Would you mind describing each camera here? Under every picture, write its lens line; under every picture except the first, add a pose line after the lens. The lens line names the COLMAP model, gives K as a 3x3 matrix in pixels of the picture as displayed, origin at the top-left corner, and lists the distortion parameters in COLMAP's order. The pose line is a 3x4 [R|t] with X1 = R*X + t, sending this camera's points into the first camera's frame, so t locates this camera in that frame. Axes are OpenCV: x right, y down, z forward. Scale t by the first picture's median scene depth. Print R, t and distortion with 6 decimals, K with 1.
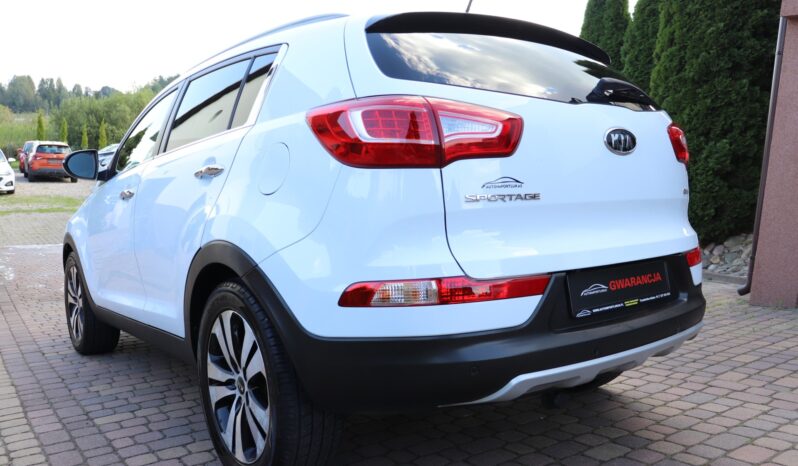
lens RADIAL K [[654.9, 0, 380.2], [0, 654.9, 236.2], [0, 0, 1]] dist [-0.172106, 0.126710]
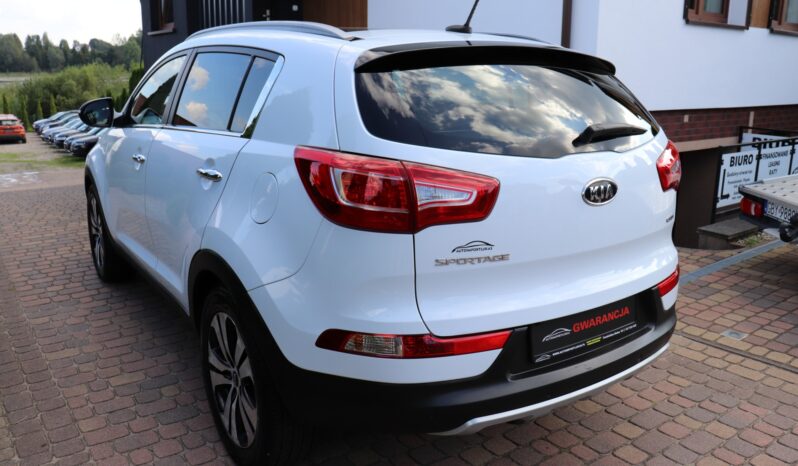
lens RADIAL K [[654.9, 0, 396.1], [0, 654.9, 228.4], [0, 0, 1]] dist [-0.172106, 0.126710]
pose [[0.998354, 0.054120, -0.019003, 0.072902], [-0.049724, 0.981735, 0.183639, -0.263215], [0.028595, -0.182392, 0.982810, -0.033701]]
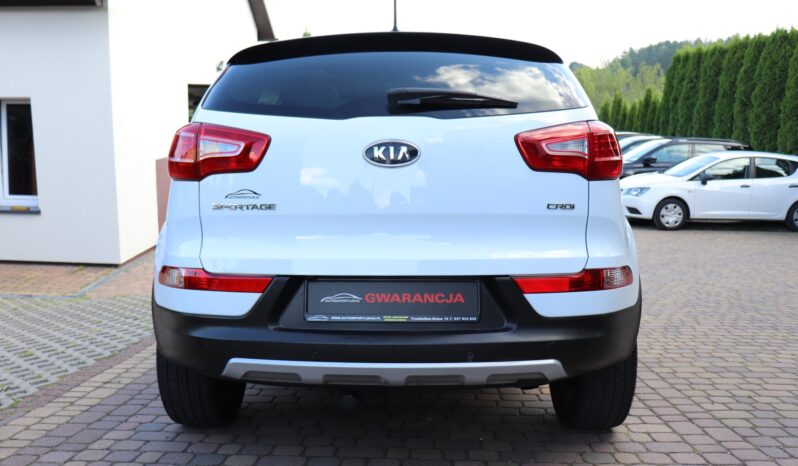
lens RADIAL K [[702.1, 0, 400.7], [0, 702.1, 233.5], [0, 0, 1]] dist [-0.068199, 0.014730]
pose [[0.800347, 0.072026, -0.595194, 1.034658], [-0.062757, 0.997368, 0.036306, -0.066134], [0.596243, 0.008295, 0.802761, 0.137032]]
